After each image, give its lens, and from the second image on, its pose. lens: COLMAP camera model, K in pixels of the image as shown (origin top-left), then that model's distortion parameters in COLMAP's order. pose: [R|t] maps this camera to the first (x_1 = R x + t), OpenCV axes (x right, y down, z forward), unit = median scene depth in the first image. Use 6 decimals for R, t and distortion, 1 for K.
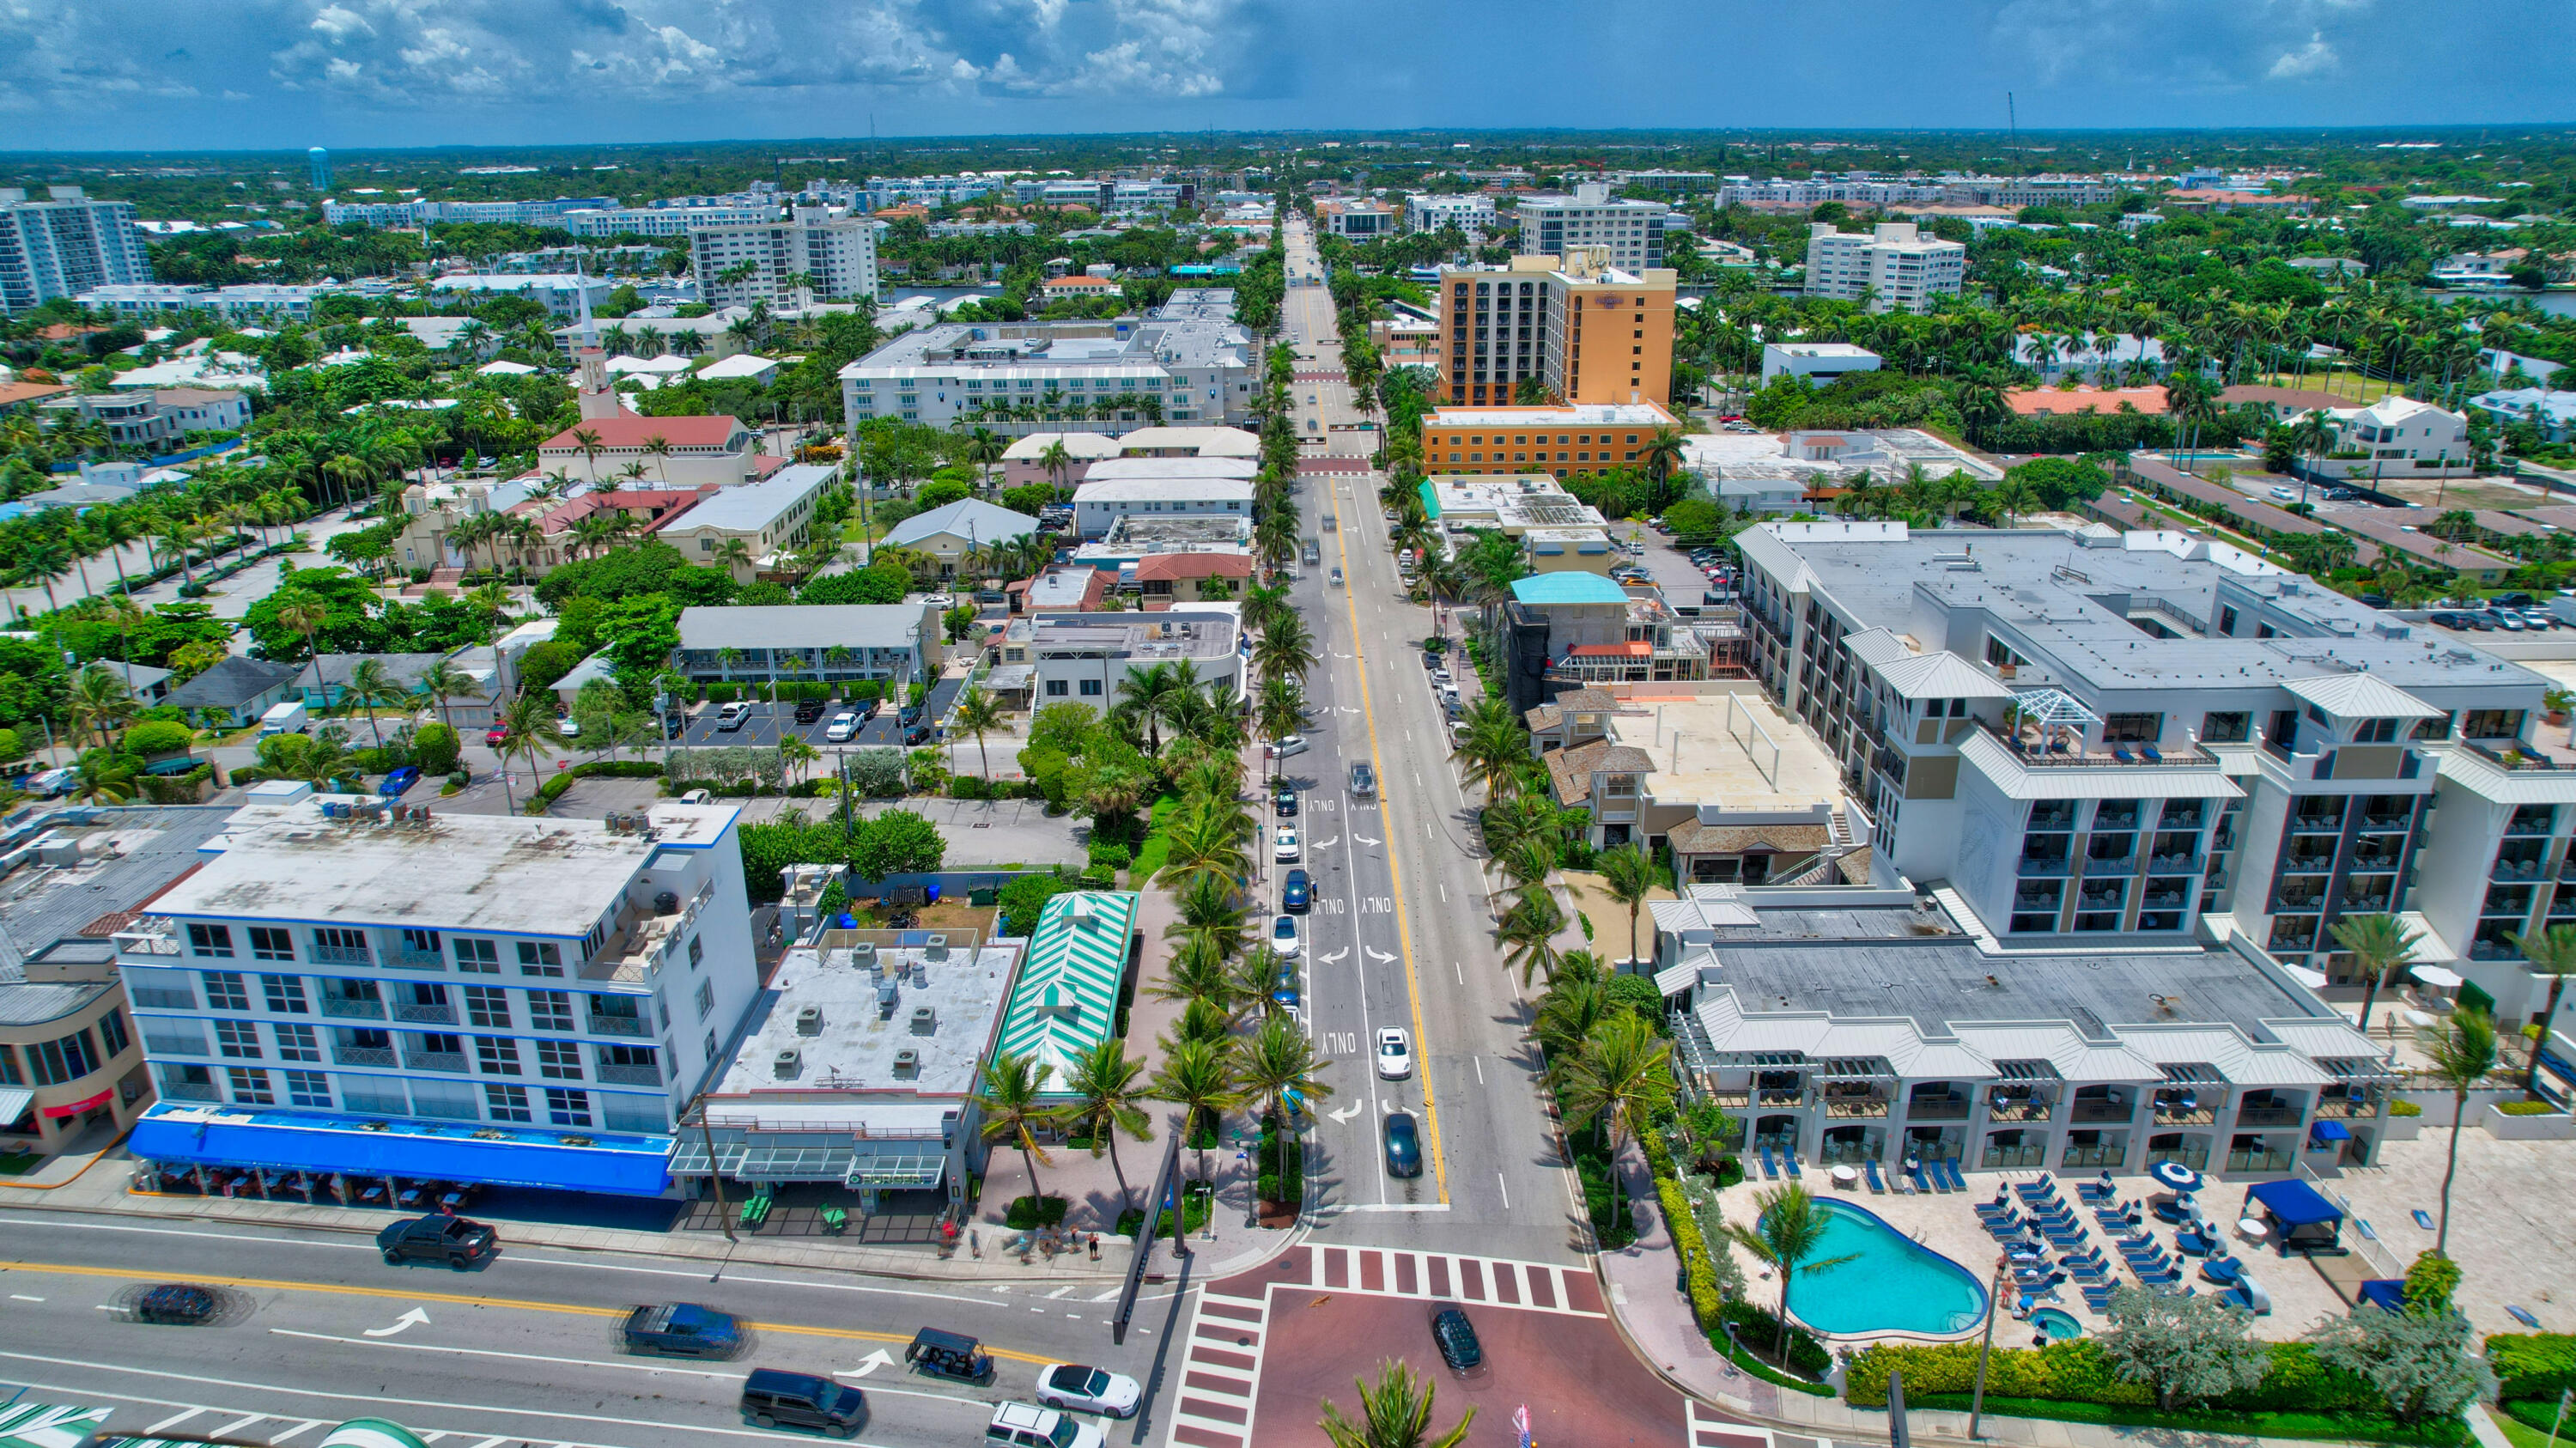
lens RADIAL K [[1642.9, 0, 1280.9], [0, 1642.9, 730.9], [0, 0, 1]] dist [-0.069041, 0.059130]
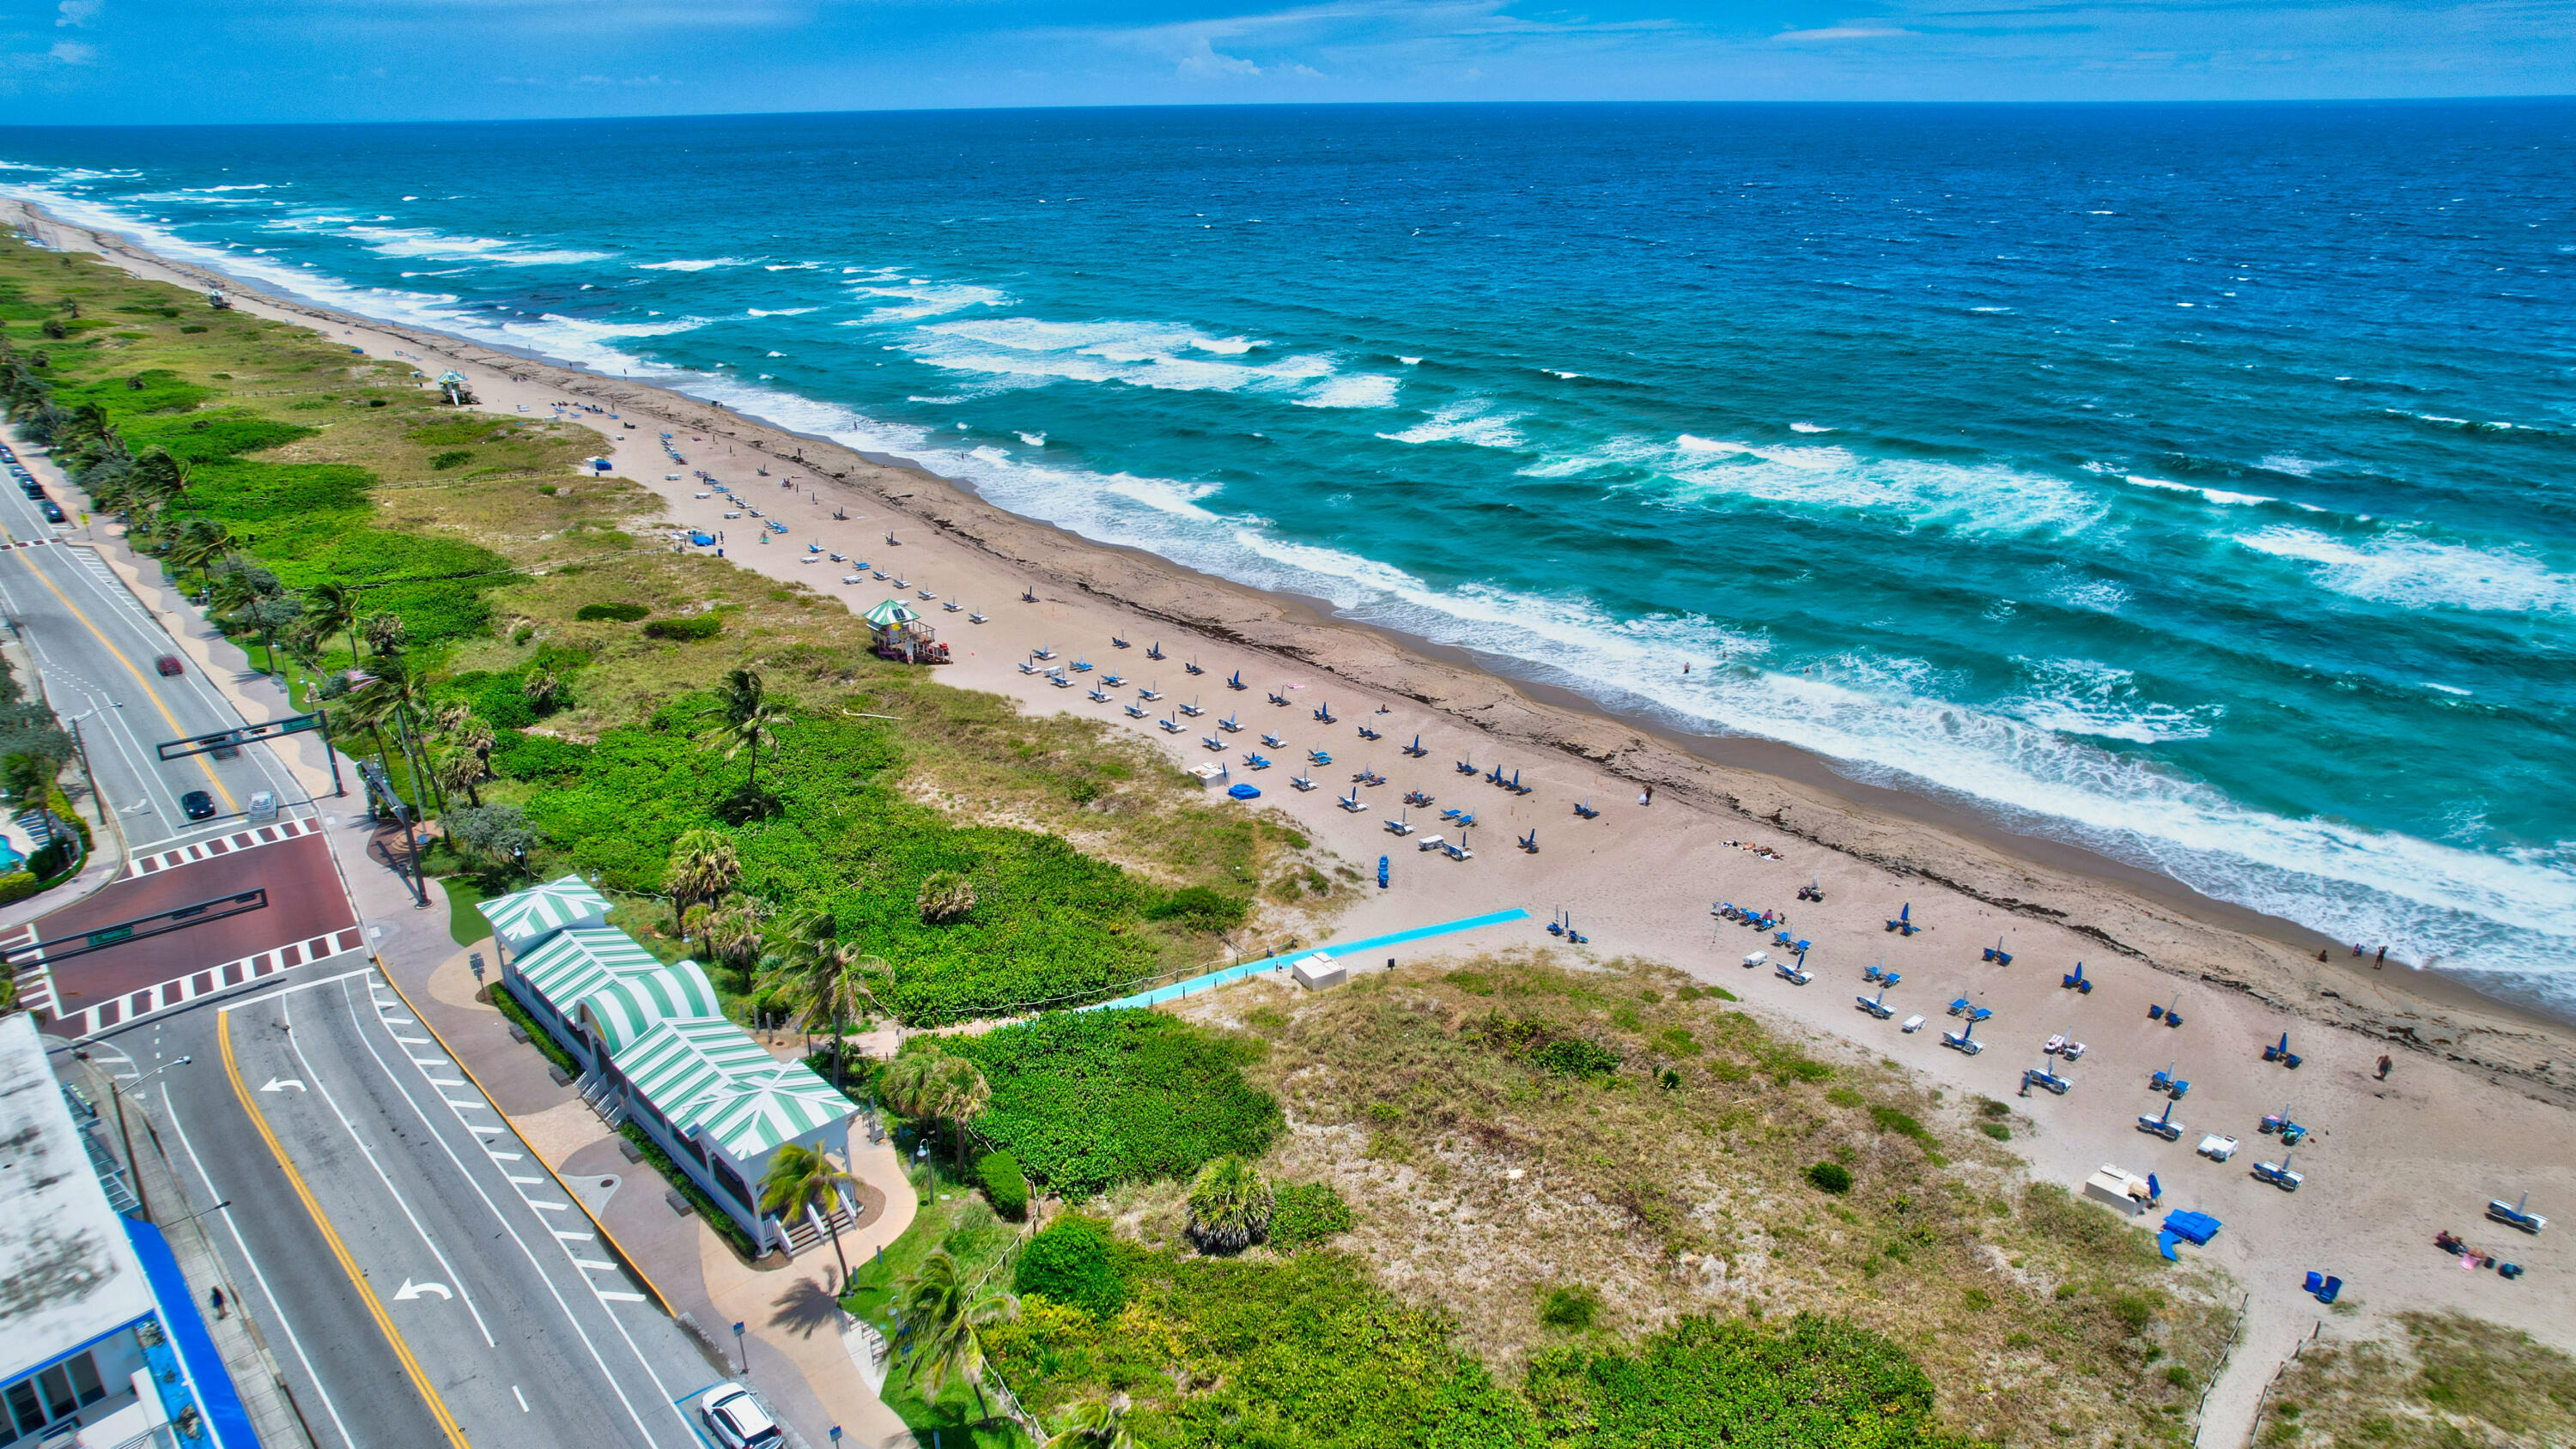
lens RADIAL K [[1642.5, 0, 1267.0], [0, 1642.5, 736.5], [0, 0, 1]] dist [-0.069041, 0.059130]
pose [[-0.766483, -0.218611, 0.603915, -0.638514], [0.239305, 0.775376, 0.584402, -0.144837], [-0.596017, 0.592454, -0.541998, 0.455948]]
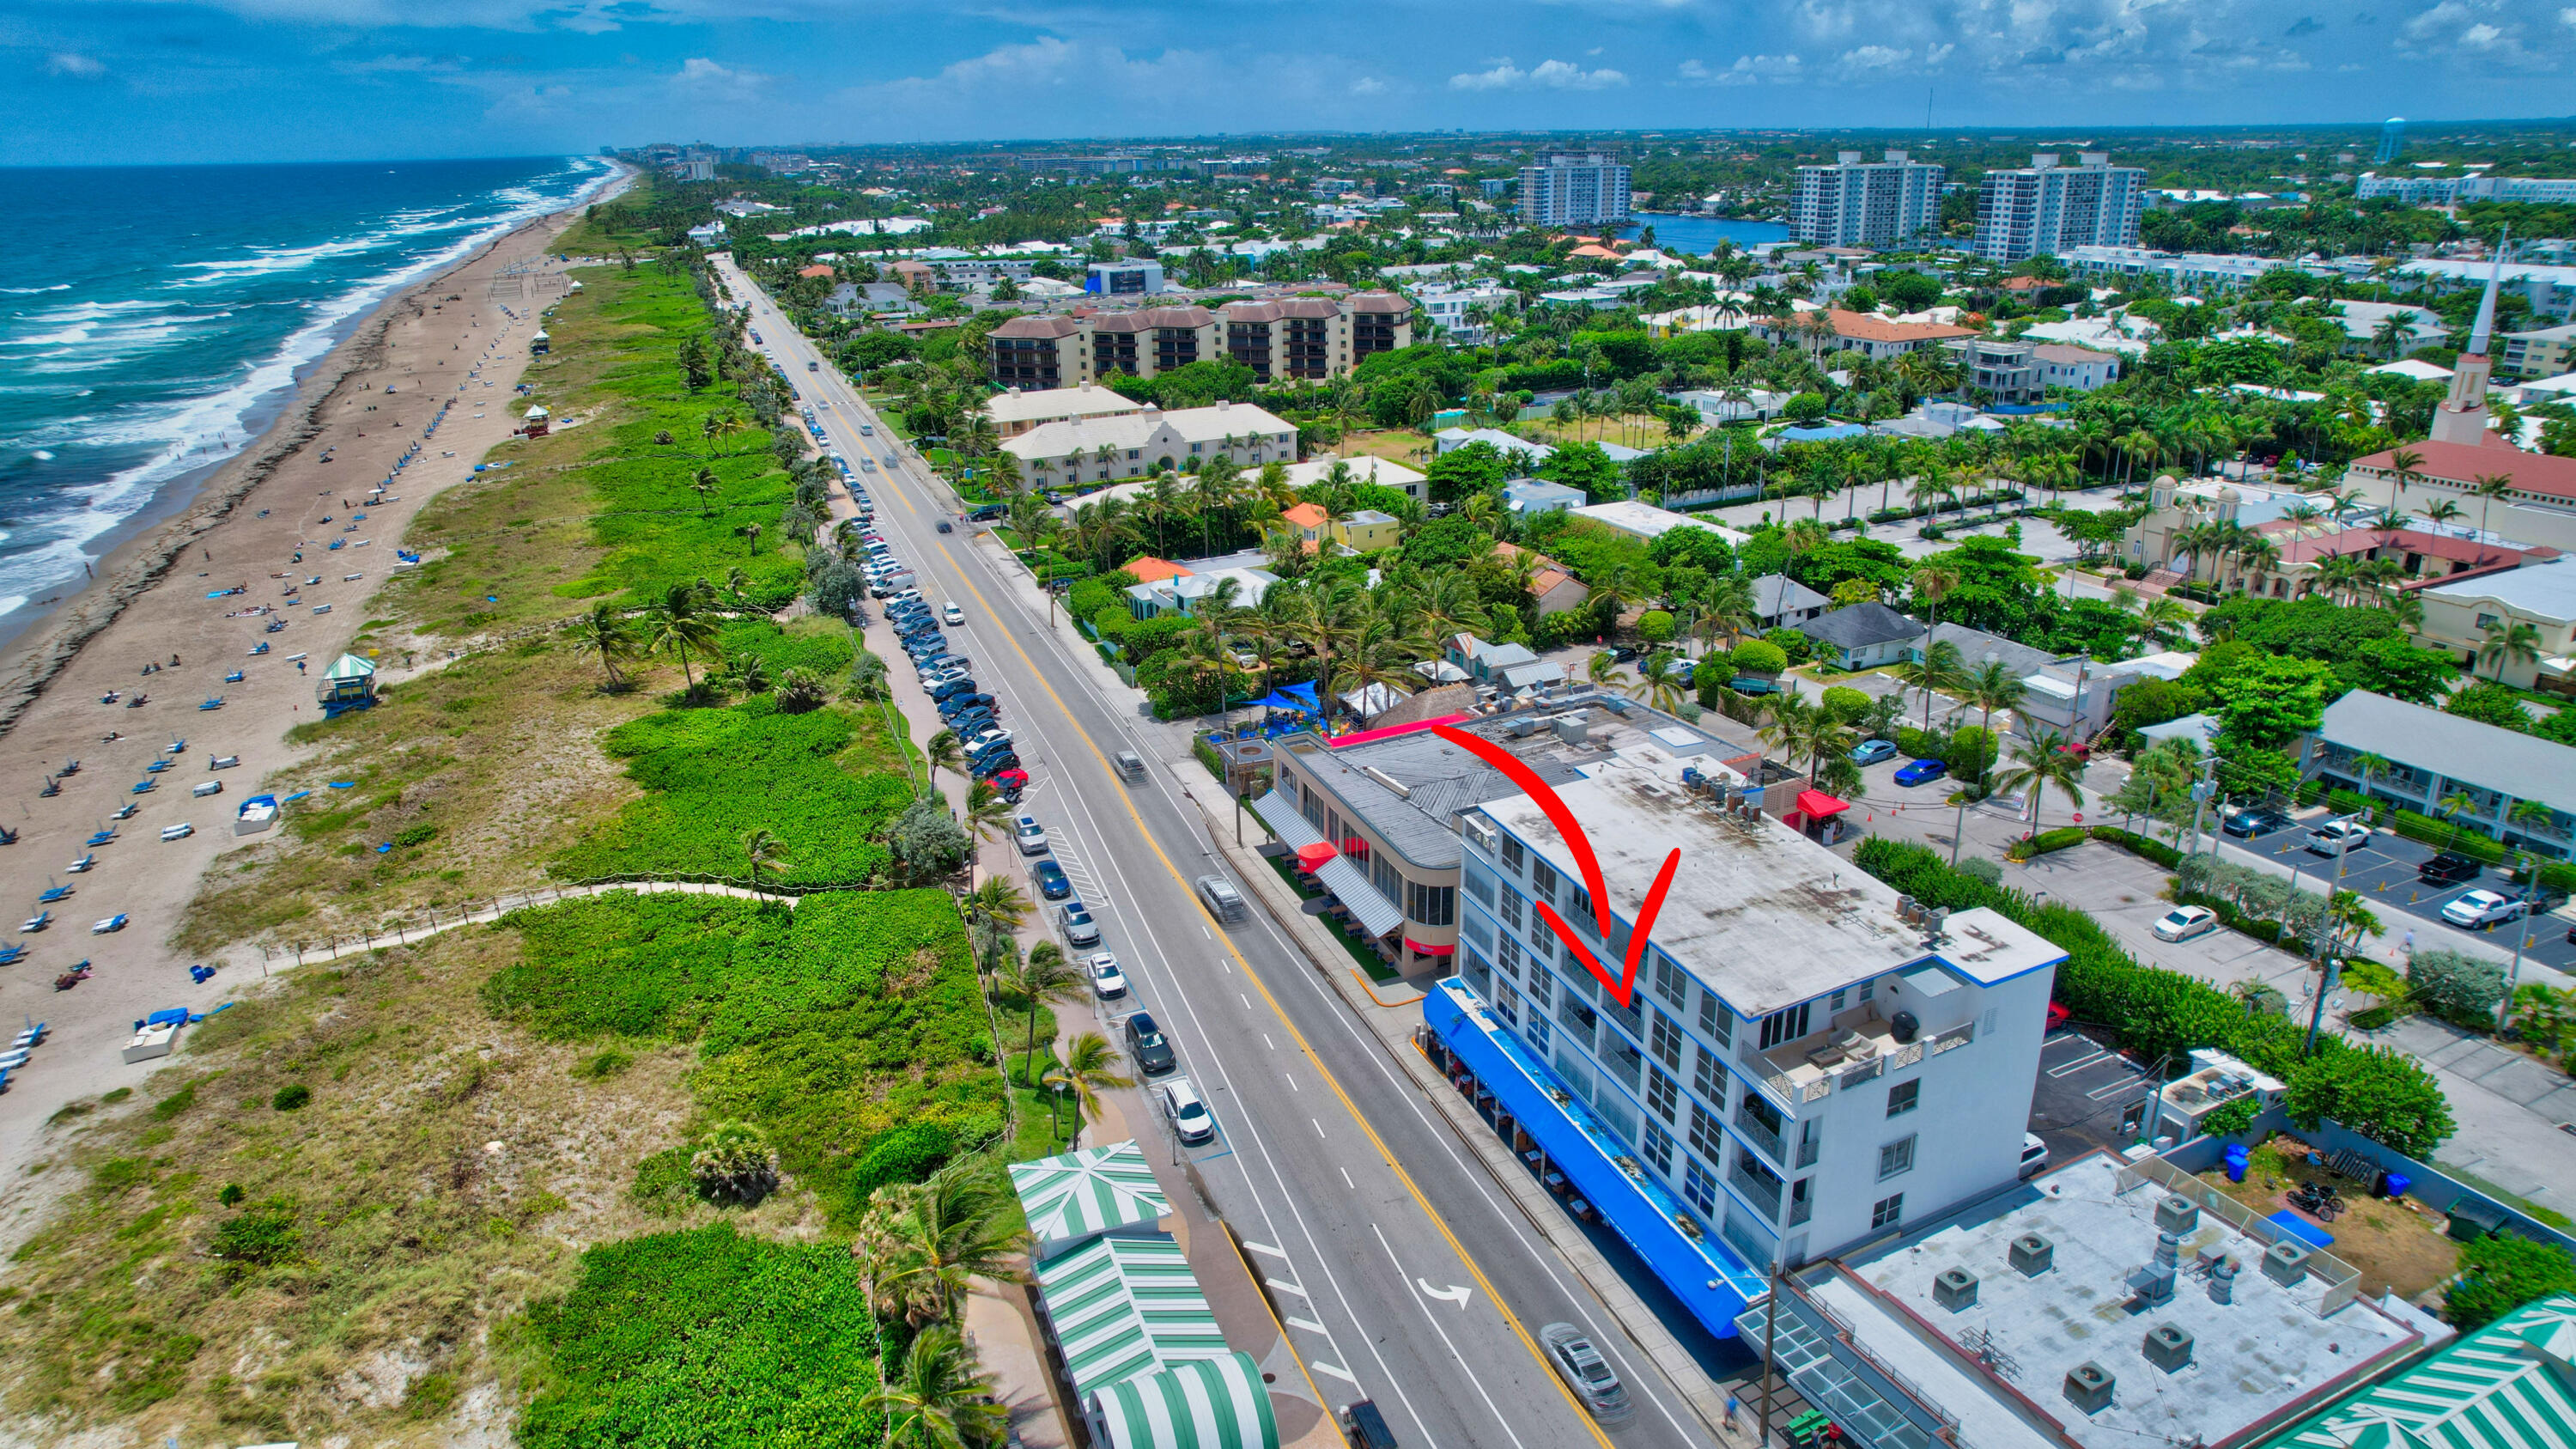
lens RADIAL K [[1643.0, 0, 1270.3], [0, 1643.0, 747.0], [0, 0, 1]] dist [-0.069041, 0.059130]
pose [[0.455562, 0.317002, -0.831849, 0.051829], [-0.297377, 0.934959, 0.193437, -0.043088], [0.839065, 0.159250, 0.520201, 0.155294]]
